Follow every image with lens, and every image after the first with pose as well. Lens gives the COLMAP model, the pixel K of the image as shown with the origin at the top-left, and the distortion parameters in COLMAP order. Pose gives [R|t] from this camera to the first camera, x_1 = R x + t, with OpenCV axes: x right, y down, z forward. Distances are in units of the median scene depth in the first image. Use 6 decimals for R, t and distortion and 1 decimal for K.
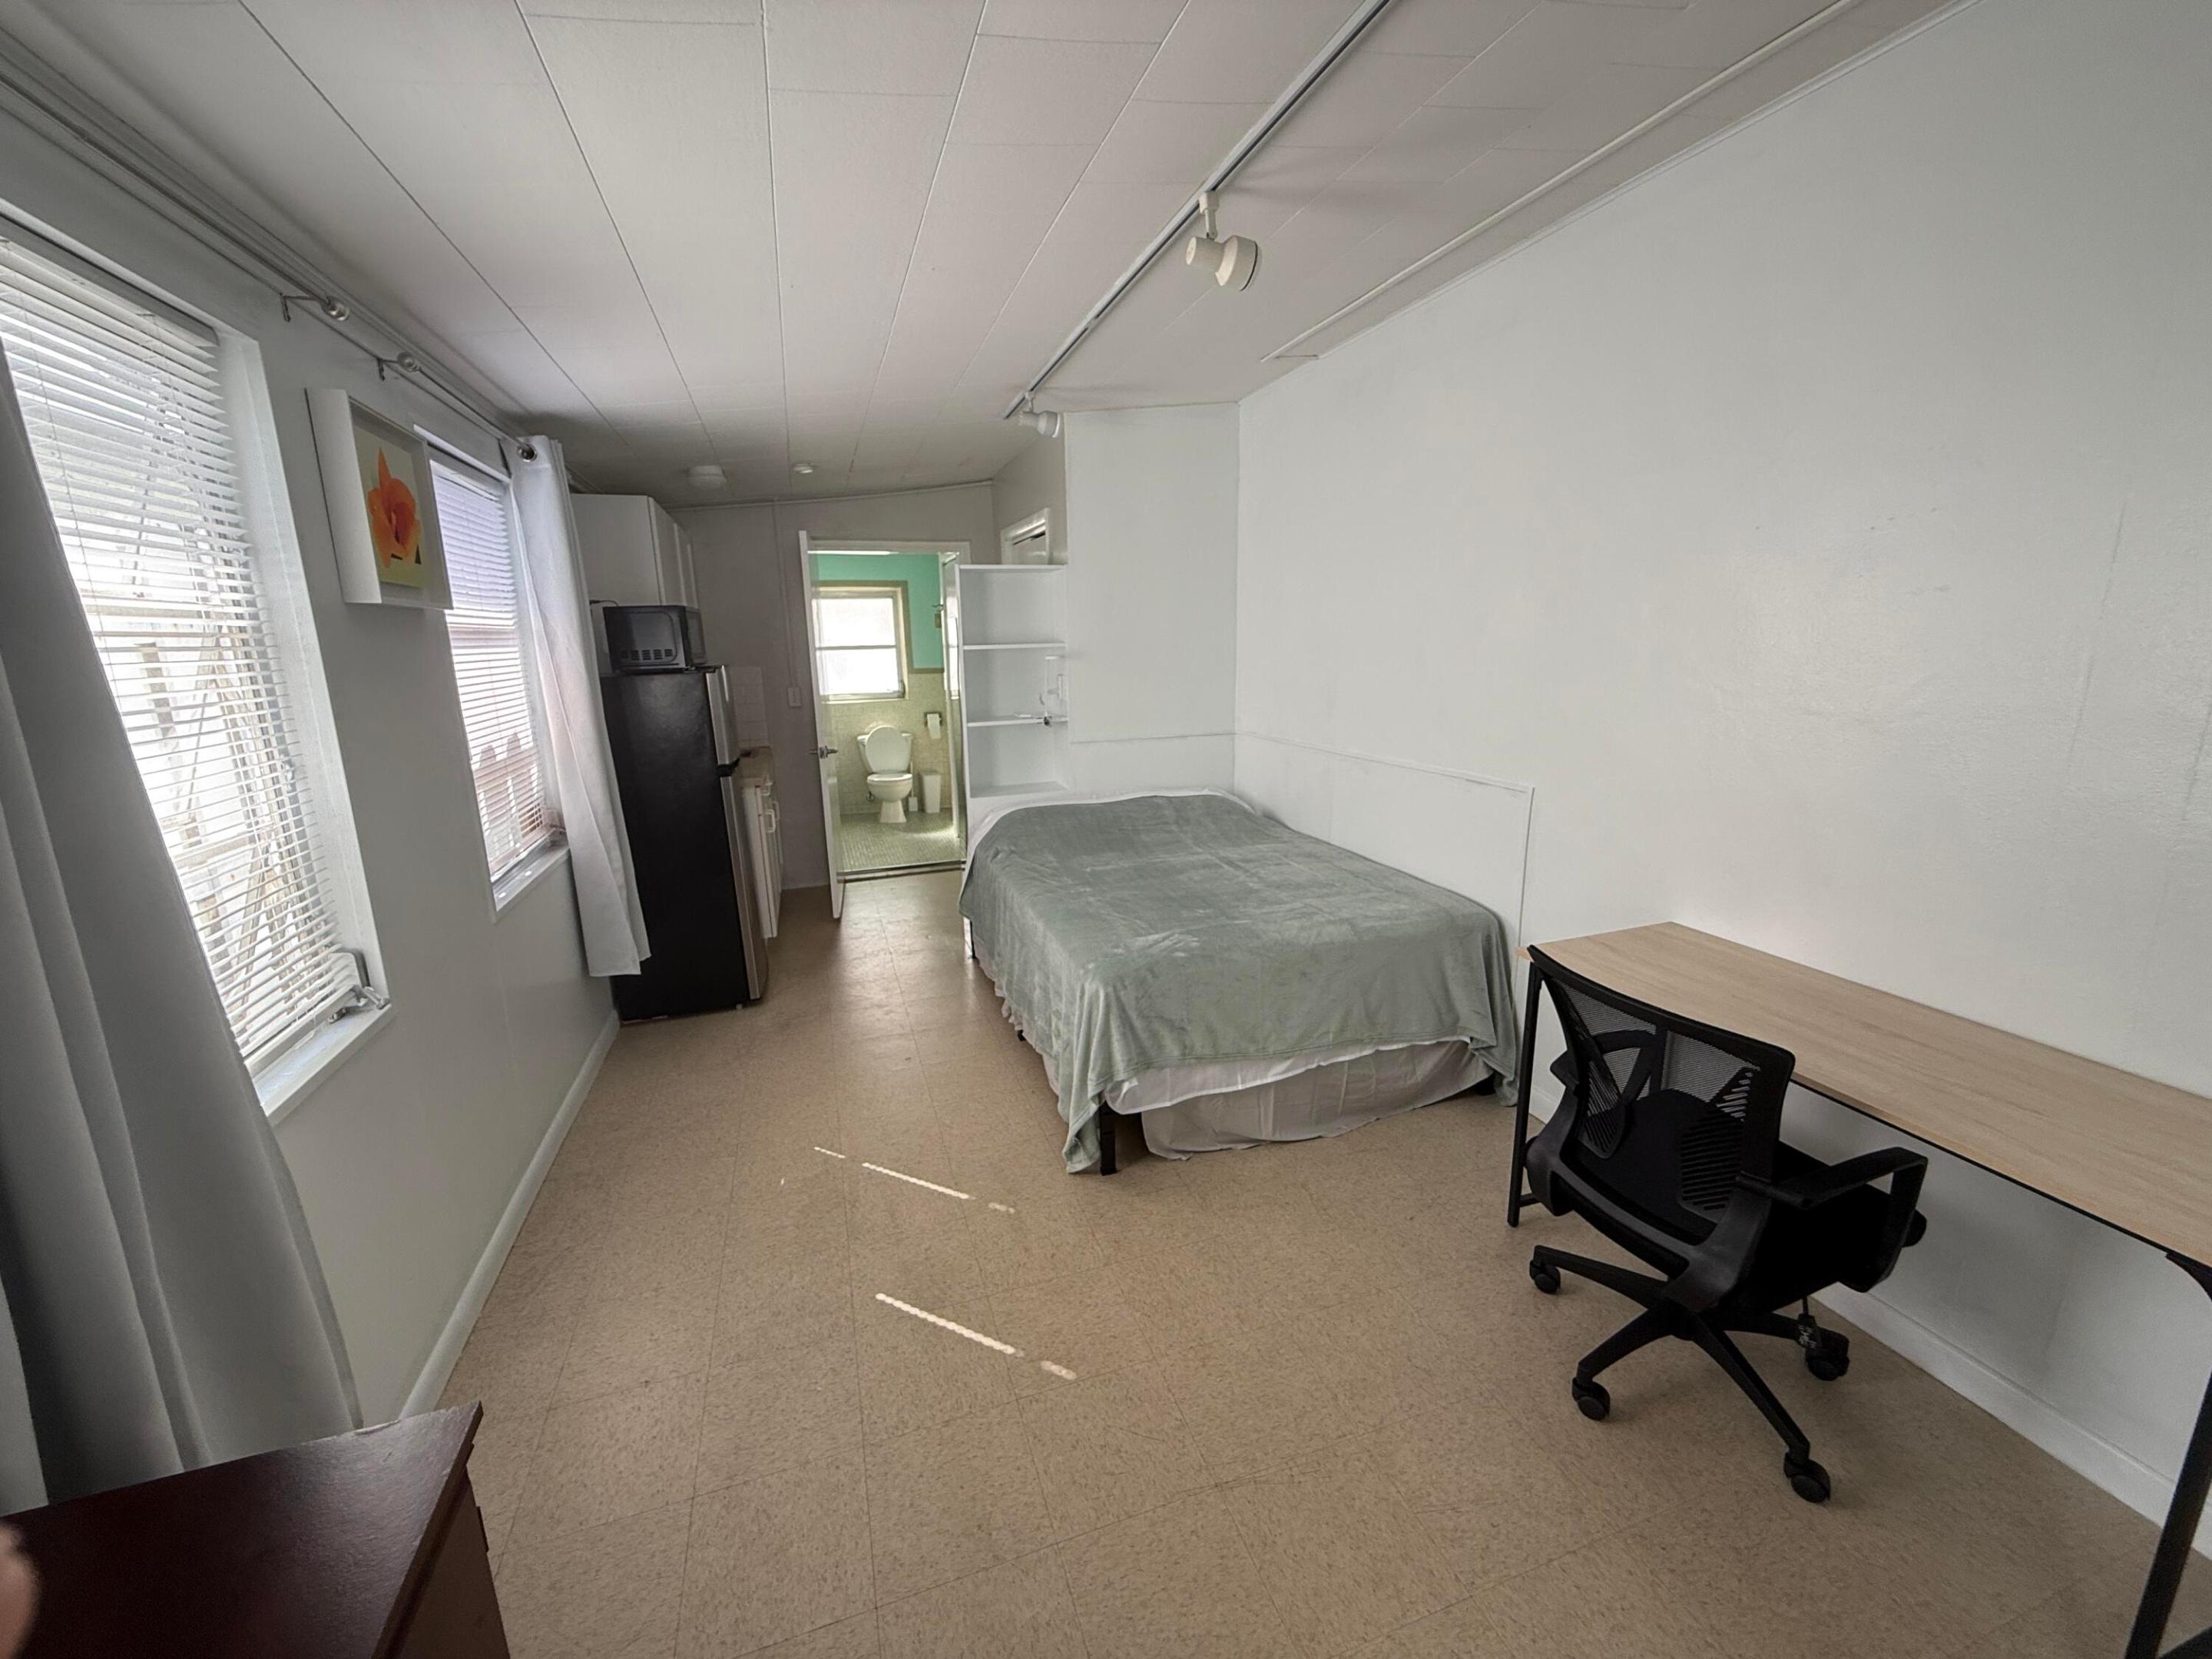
lens RADIAL K [[879.1, 0, 1097.7], [0, 879.1, 829.4], [0, 0, 1]] dist [0.000572, 0.000141]
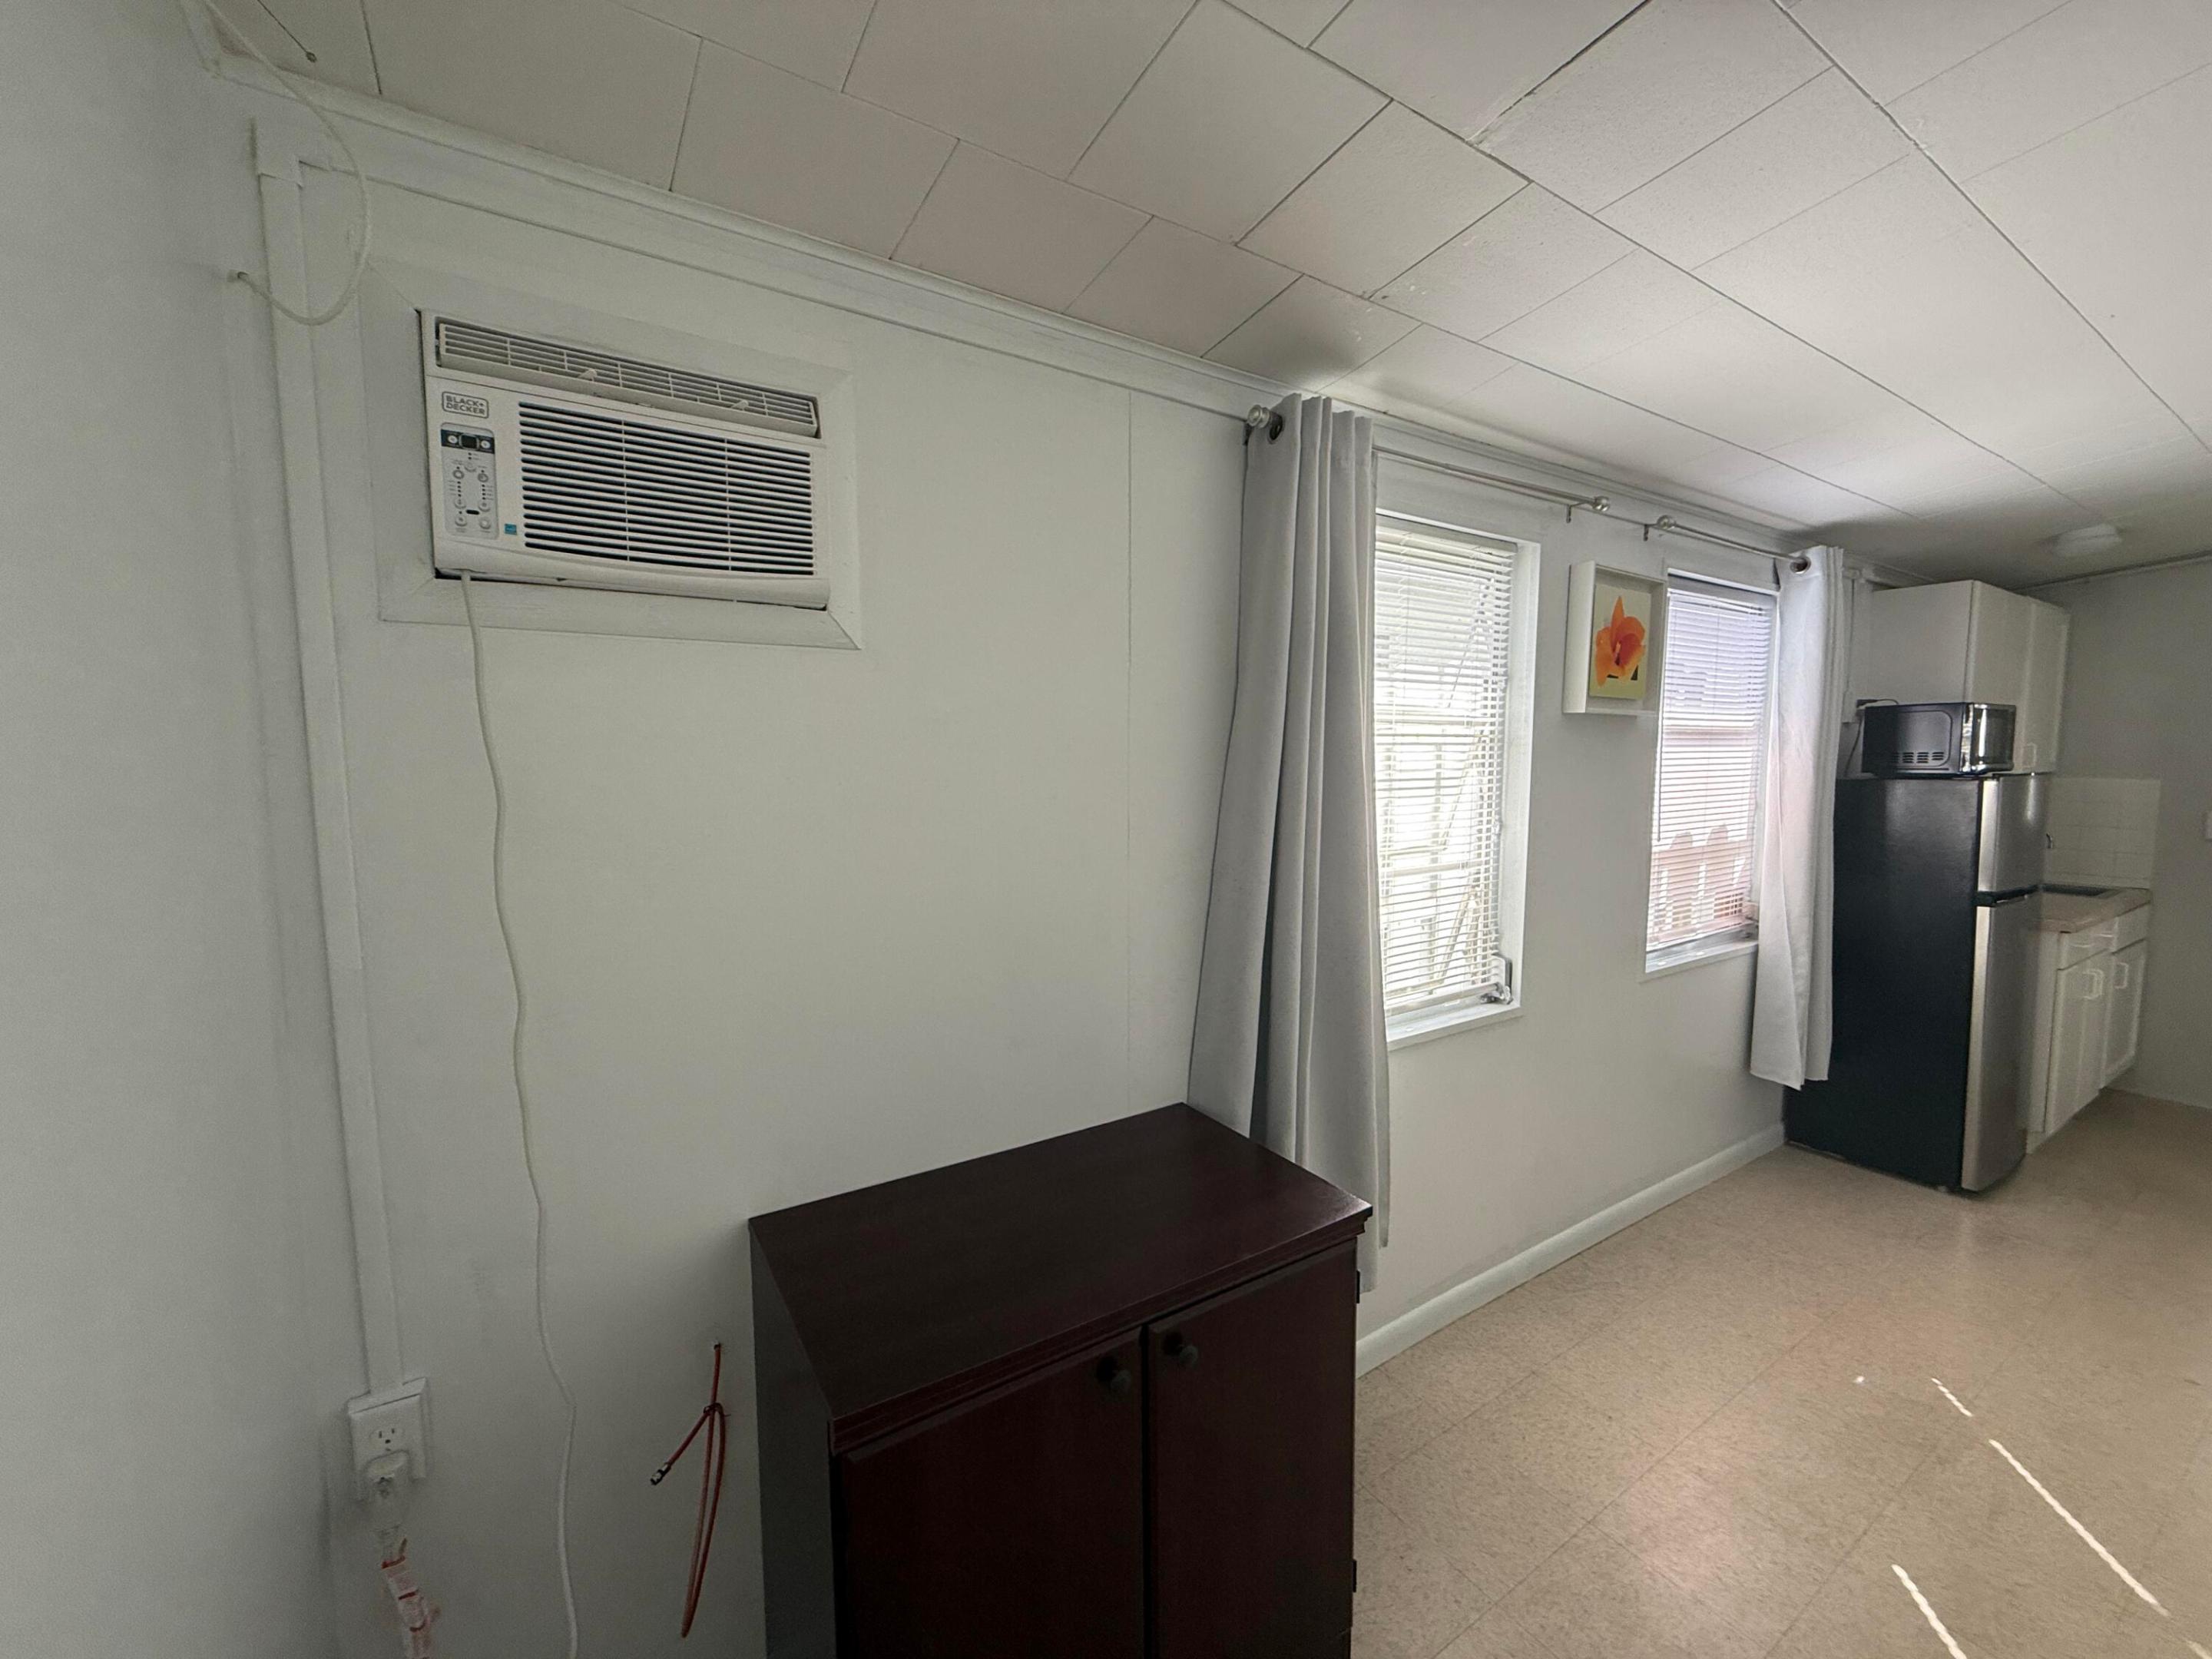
lens RADIAL K [[879.1, 0, 1097.7], [0, 879.1, 829.4], [0, 0, 1]] dist [0.000572, 0.000141]
pose [[0.241395, 0.104976, -0.964732, 0.220436], [-0.210528, 0.976121, 0.053537, -0.000057], [0.947315, 0.190180, 0.257731, -0.006337]]
